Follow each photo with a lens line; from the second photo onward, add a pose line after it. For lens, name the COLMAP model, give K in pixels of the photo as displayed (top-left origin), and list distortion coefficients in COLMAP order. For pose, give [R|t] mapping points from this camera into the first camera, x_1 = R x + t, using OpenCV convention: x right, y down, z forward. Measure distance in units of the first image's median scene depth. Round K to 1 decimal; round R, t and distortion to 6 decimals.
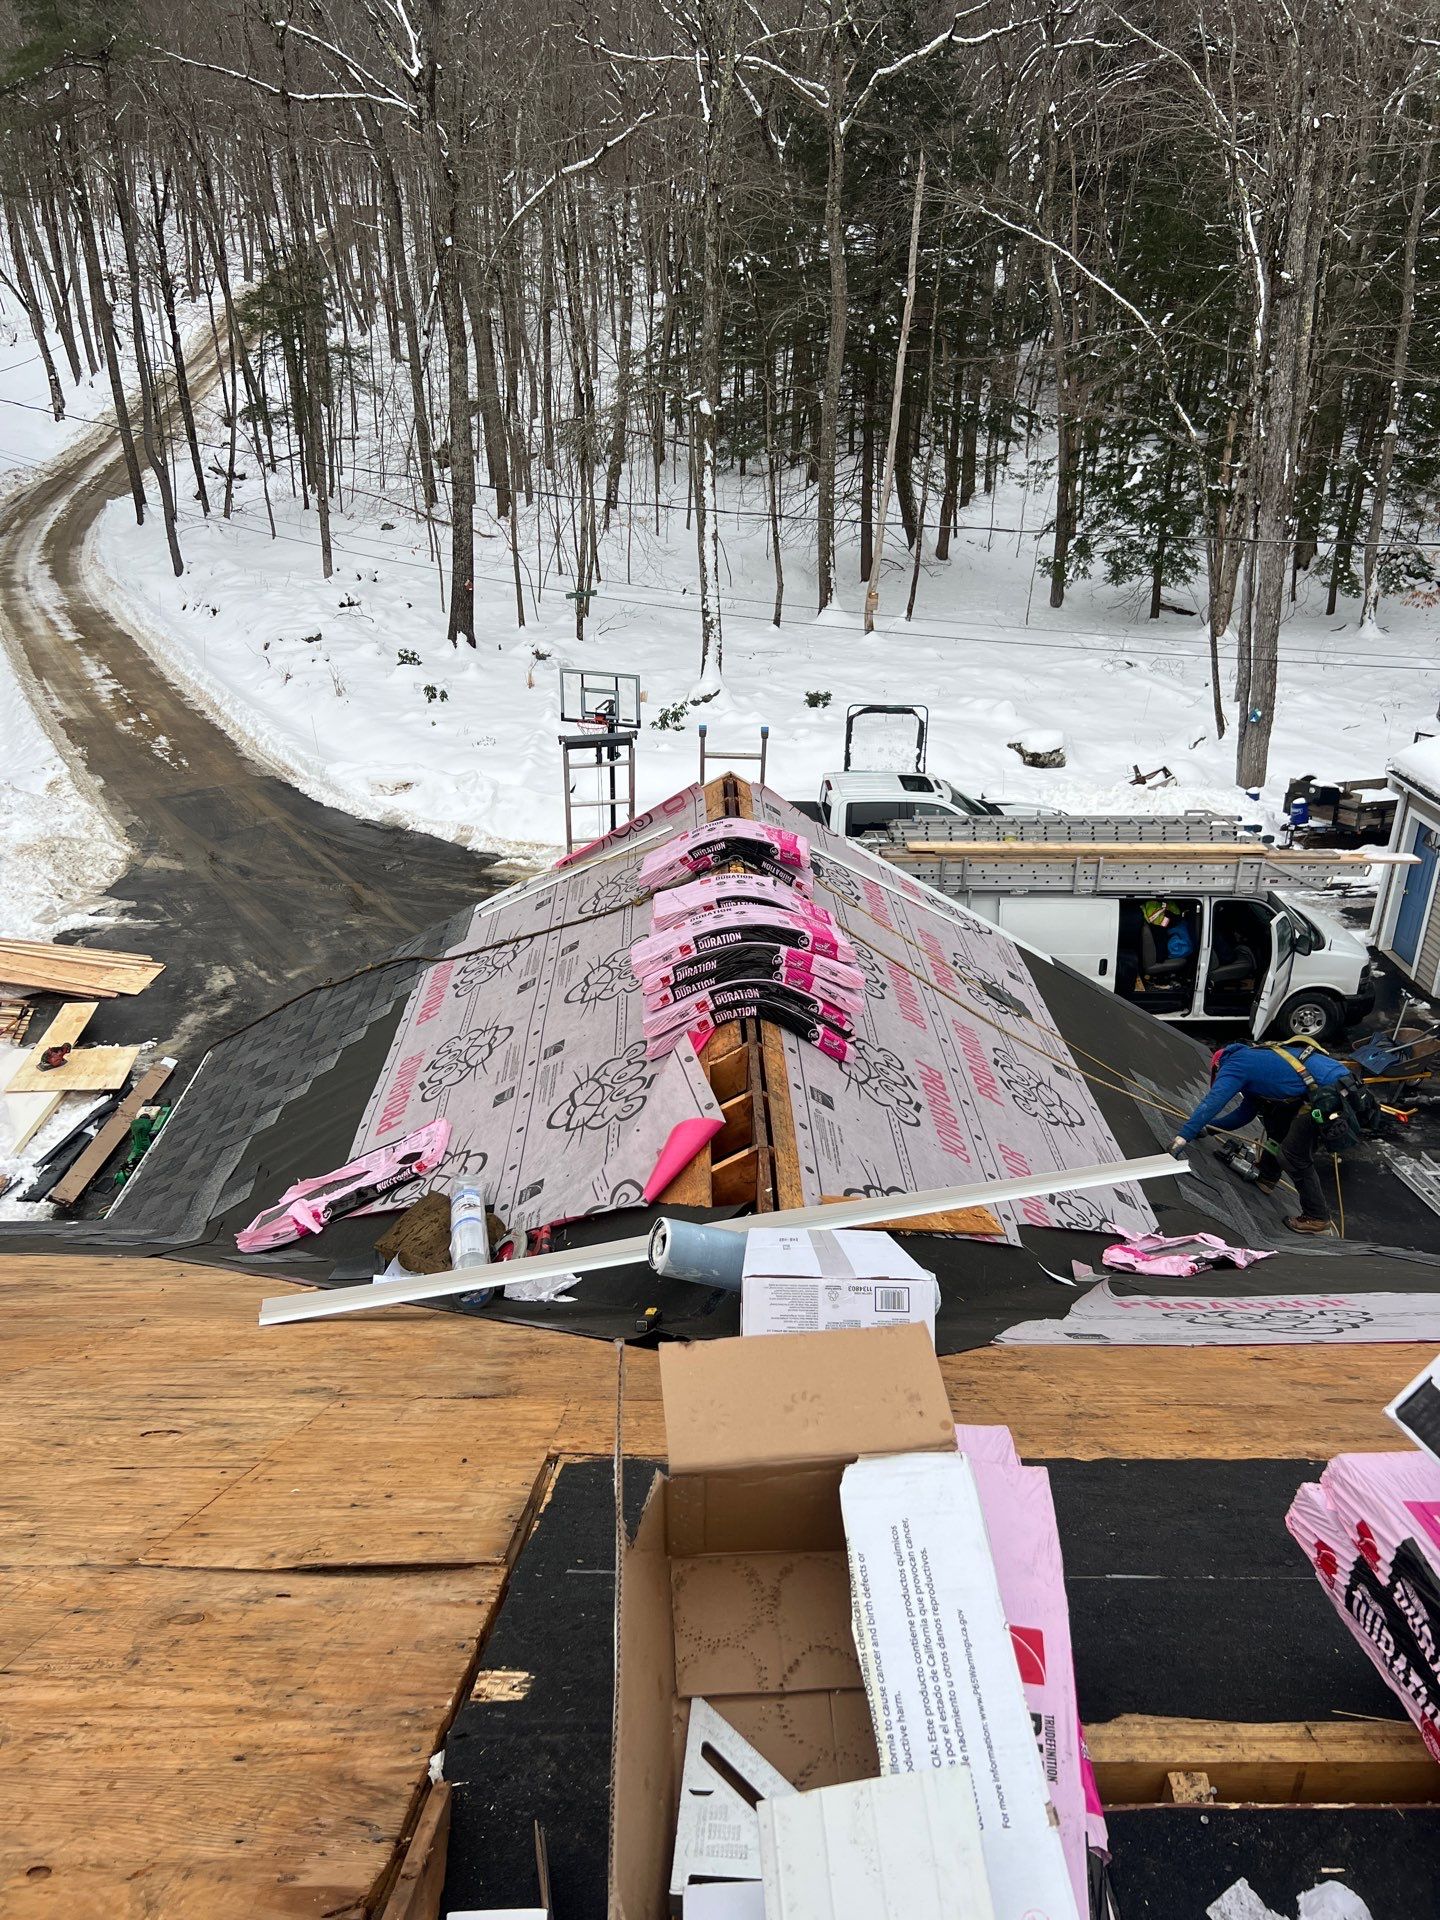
lens RADIAL K [[1440.7, 0, 717.9], [0, 1440.7, 960.3], [0, 0, 1]] dist [0.008560, -0.021884]
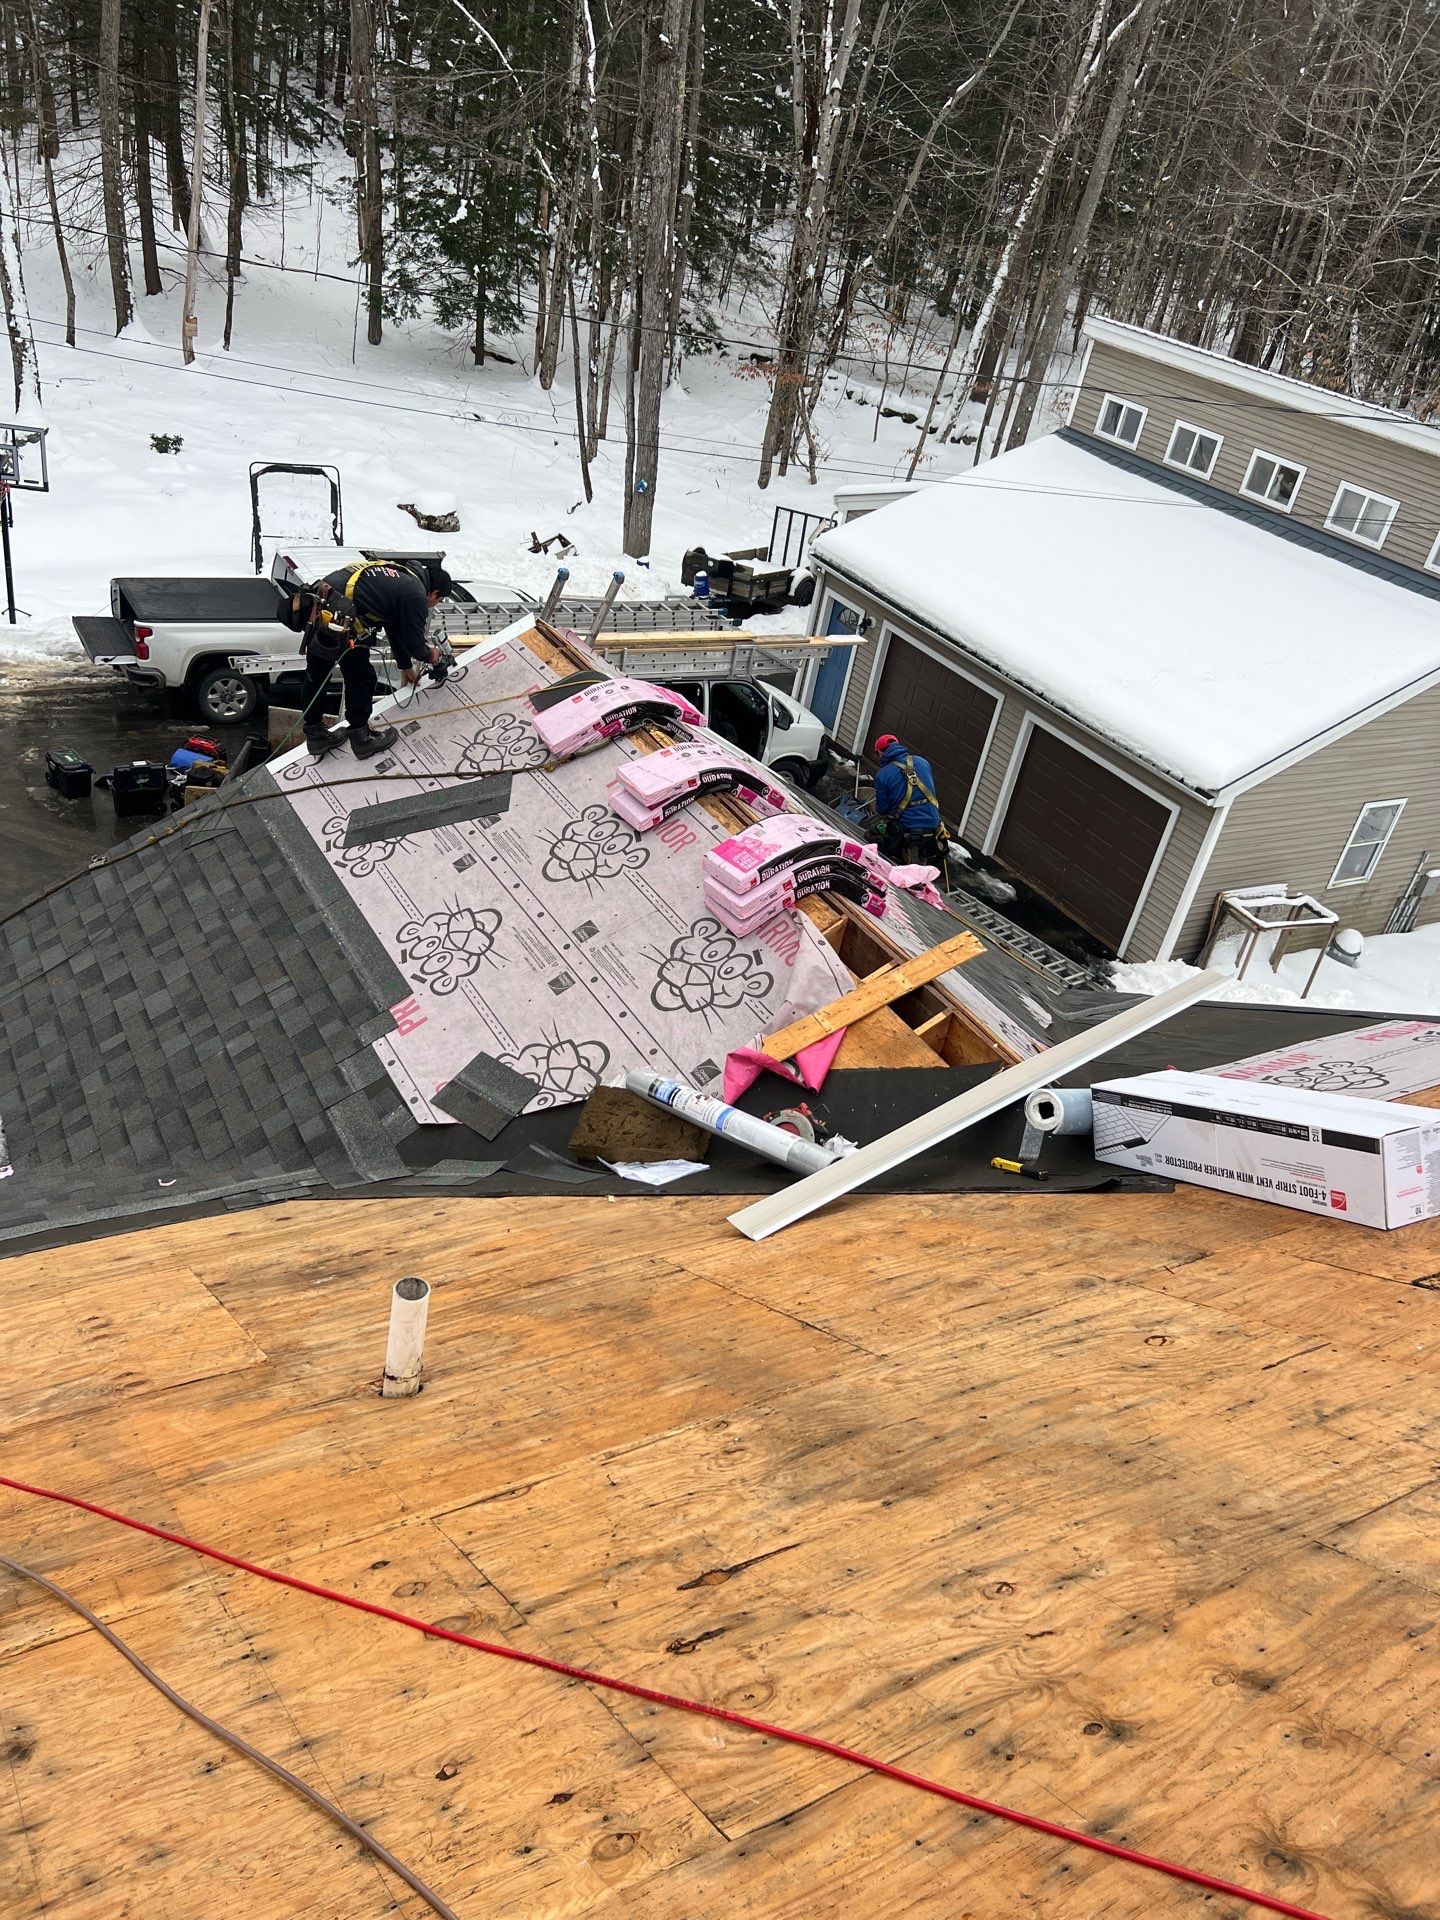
lens RADIAL K [[1440.7, 0, 720.8], [0, 1440.7, 960.5], [0, 0, 1]] dist [0.008560, -0.021884]
pose [[0.871103, -0.127870, 0.474161, -0.125467], [0.041295, 0.981160, 0.188731, -0.026150], [-0.489361, -0.144824, 0.859972, 0.012797]]
